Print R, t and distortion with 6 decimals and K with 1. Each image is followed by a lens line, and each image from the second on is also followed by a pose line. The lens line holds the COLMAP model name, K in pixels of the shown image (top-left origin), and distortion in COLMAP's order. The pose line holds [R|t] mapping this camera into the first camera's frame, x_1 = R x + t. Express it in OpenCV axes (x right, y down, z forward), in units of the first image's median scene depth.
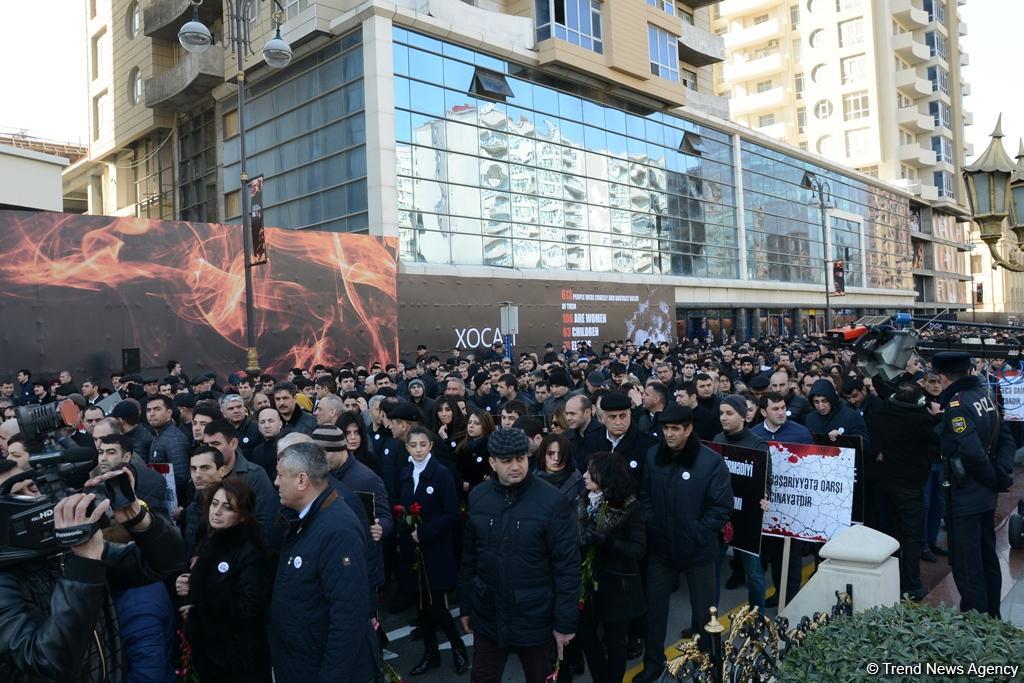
lens RADIAL K [[811.7, 0, 512.0], [0, 811.7, 341.5], [0, 0, 1]] dist [-0.157892, 0.123398]
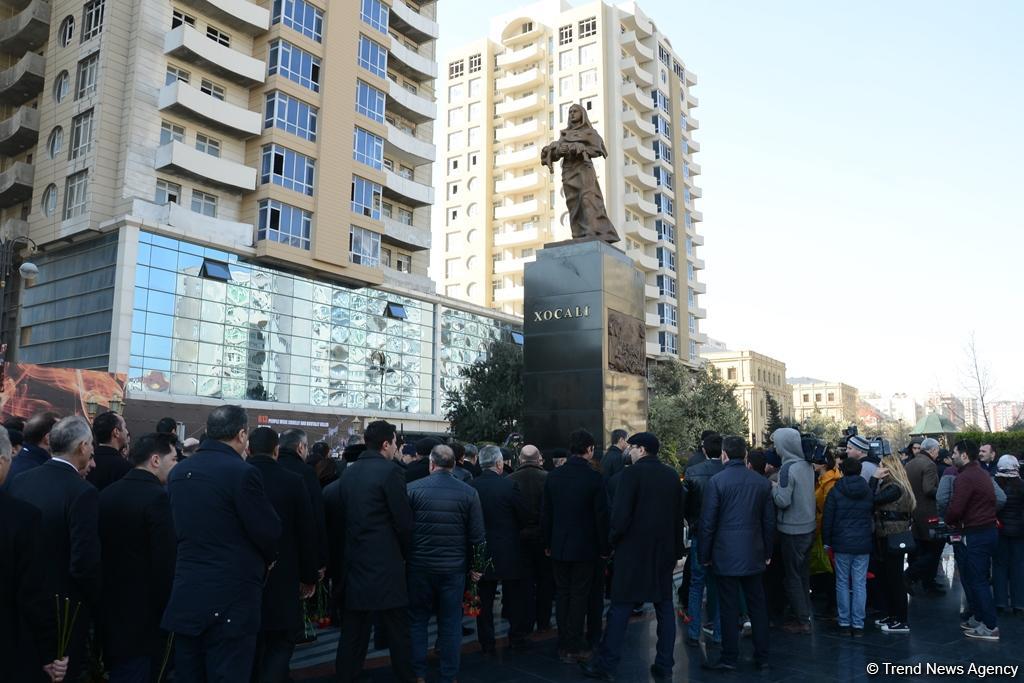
lens RADIAL K [[811.7, 0, 512.0], [0, 811.7, 341.5], [0, 0, 1]] dist [-0.157892, 0.123398]
pose [[0.984384, 0.070434, 0.161332, 0.269781], [-0.045696, 0.987291, -0.152212, 0.000558], [-0.170003, 0.142463, 0.975092, -0.462004]]
